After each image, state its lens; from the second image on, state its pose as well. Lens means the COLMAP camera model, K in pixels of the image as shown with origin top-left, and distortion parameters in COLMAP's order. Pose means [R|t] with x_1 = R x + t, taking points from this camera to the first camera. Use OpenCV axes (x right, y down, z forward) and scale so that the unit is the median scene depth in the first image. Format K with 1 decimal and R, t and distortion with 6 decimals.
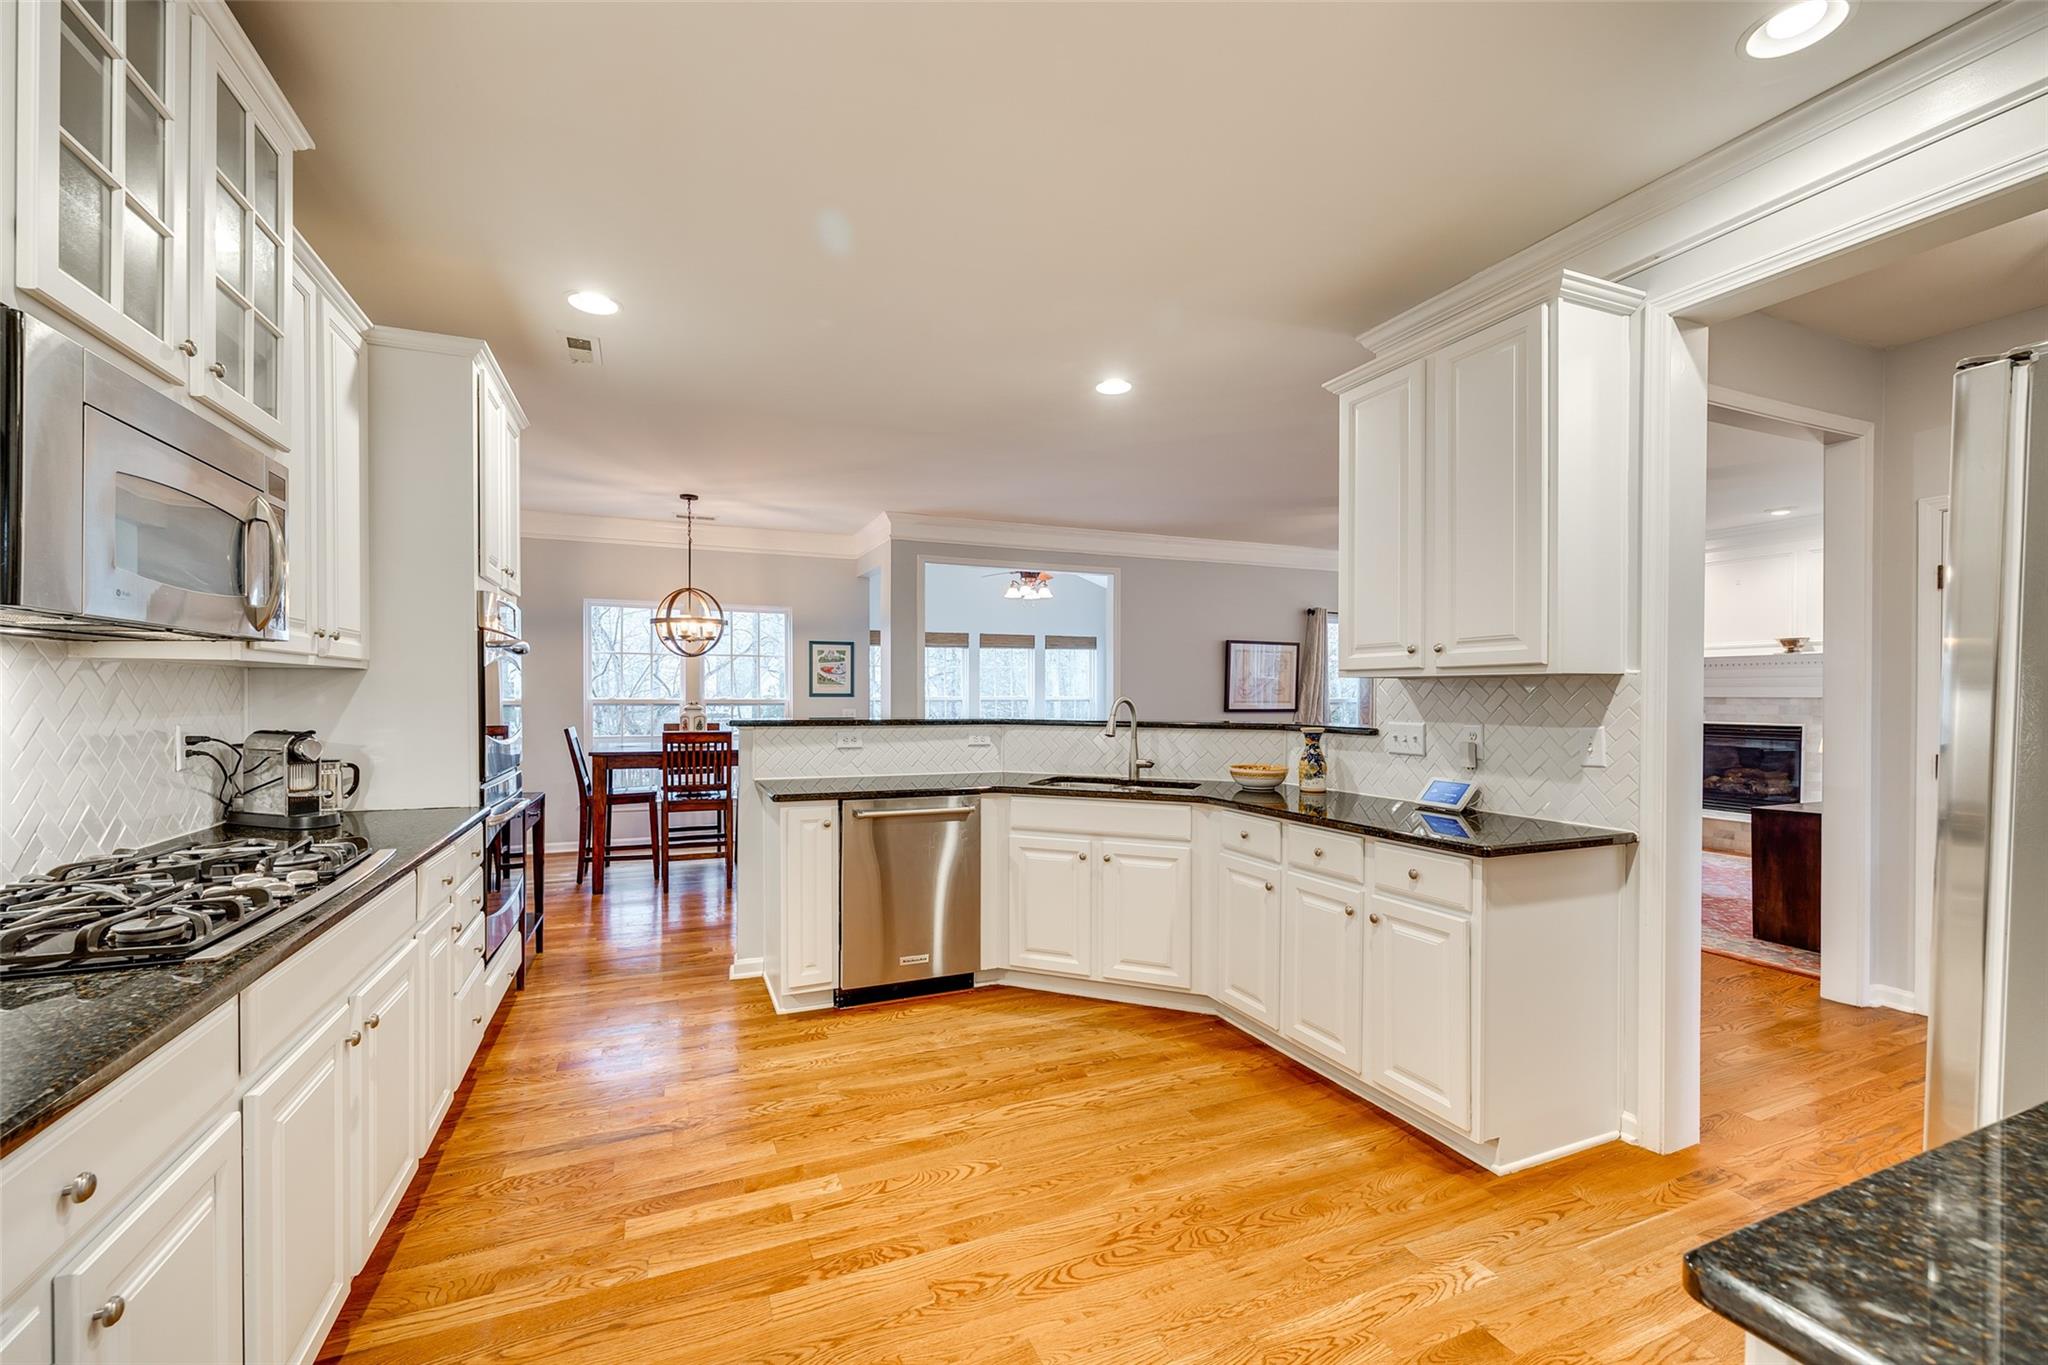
lens RADIAL K [[834.6, 0, 1026.8], [0, 834.6, 702.9], [0, 0, 1]] dist [-0.001330, 0.000136]
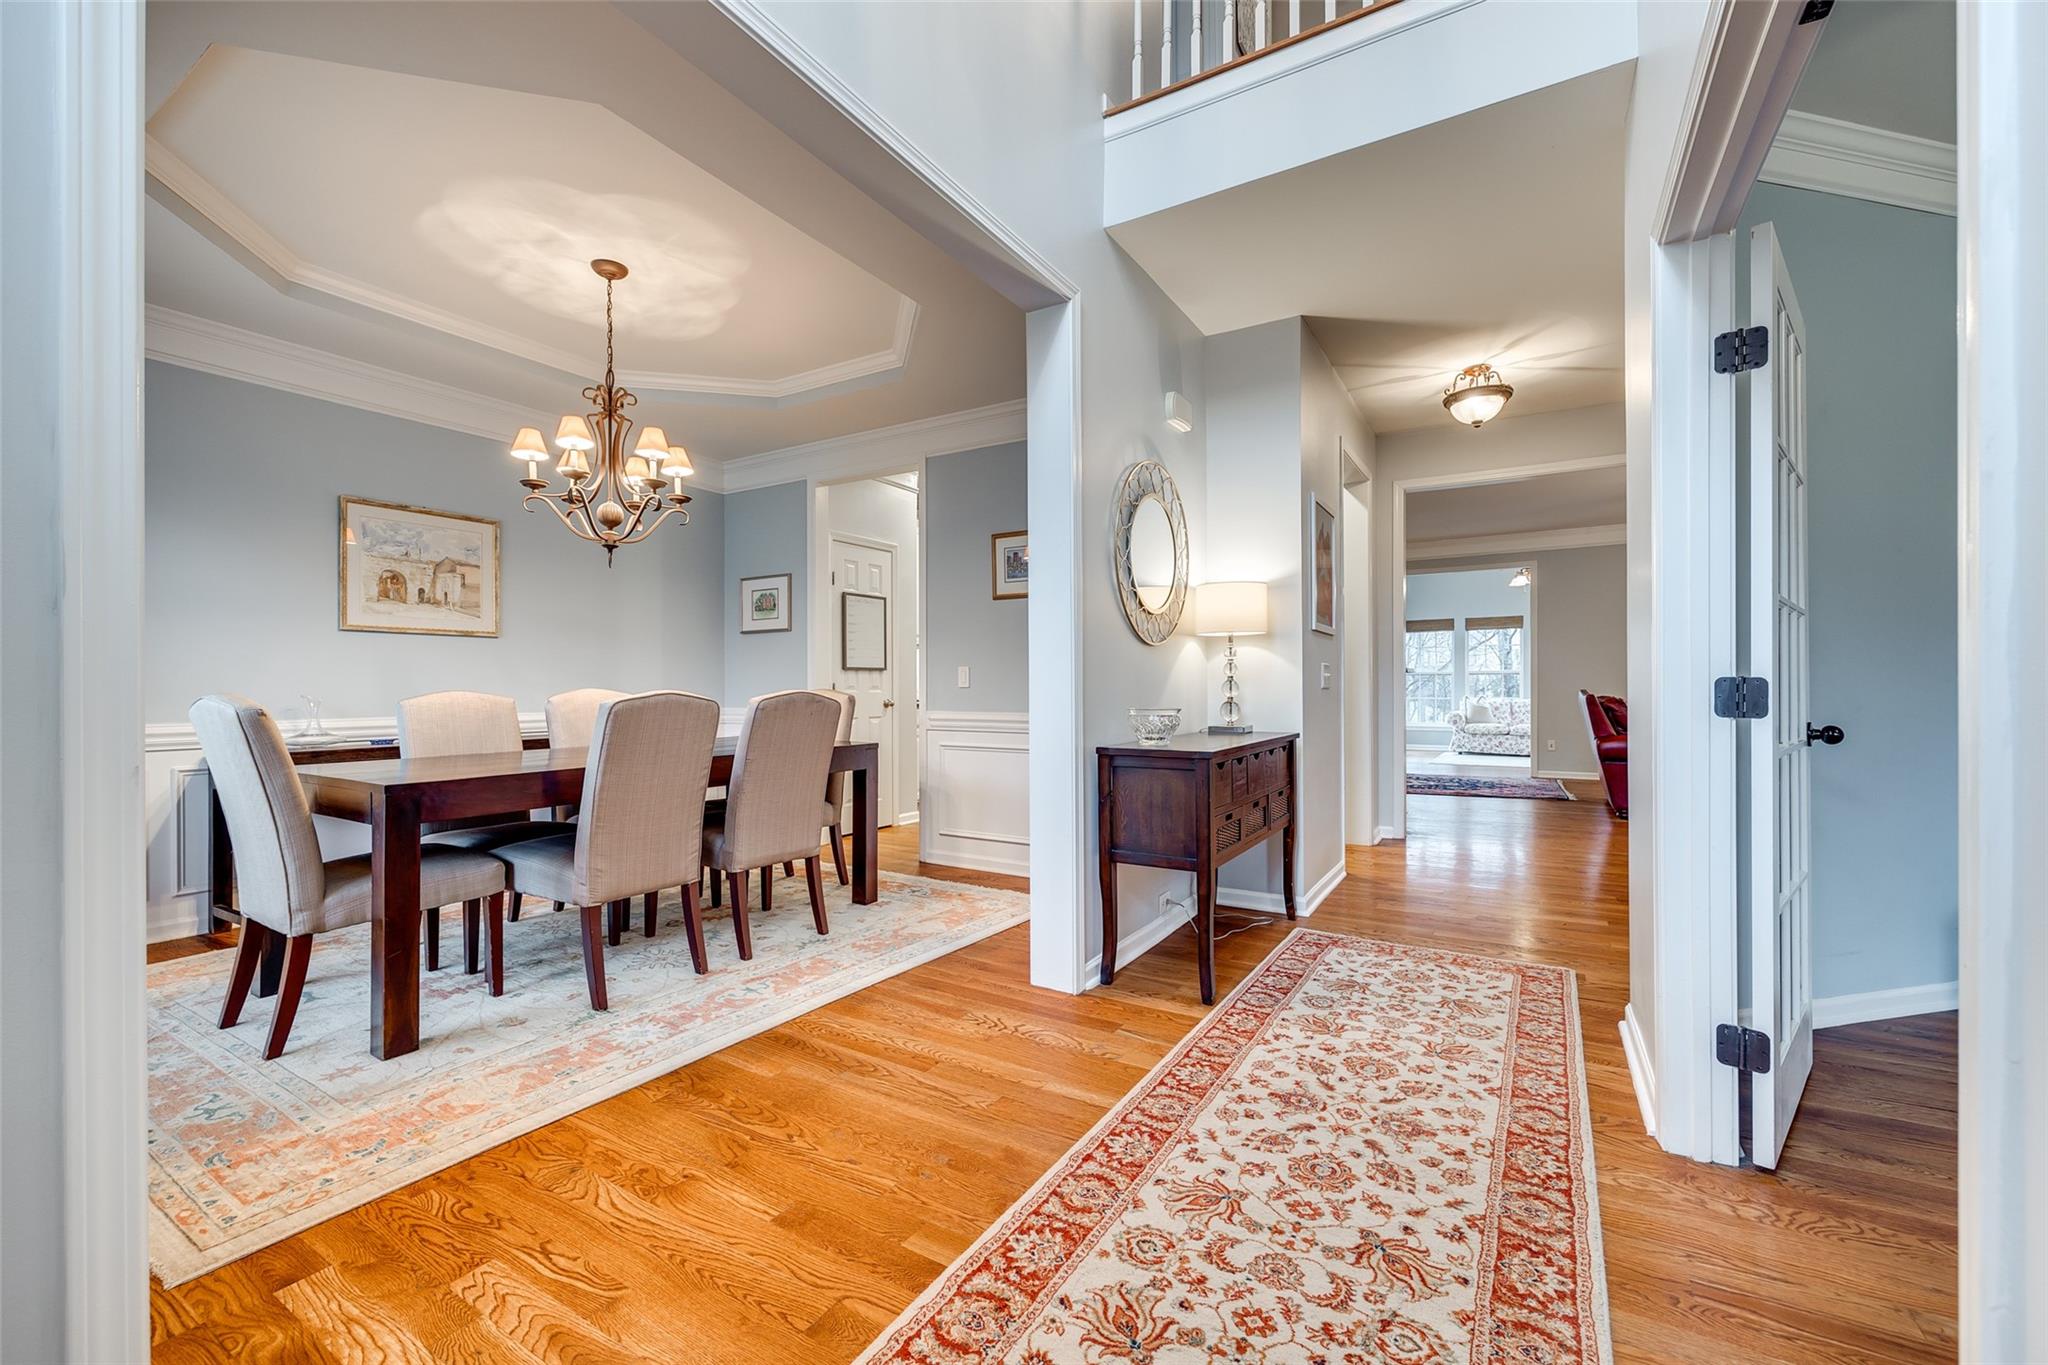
lens RADIAL K [[830.2, 0, 1030.3], [0, 830.2, 681.7], [0, 0, 1]] dist [-0.002565, 0.000893]
pose [[0.583791, -0.009111, -0.811853, 1.707881], [-0.003899, 0.999894, -0.014025, 0.103436], [0.811895, 0.011353, 0.583693, -0.867432]]
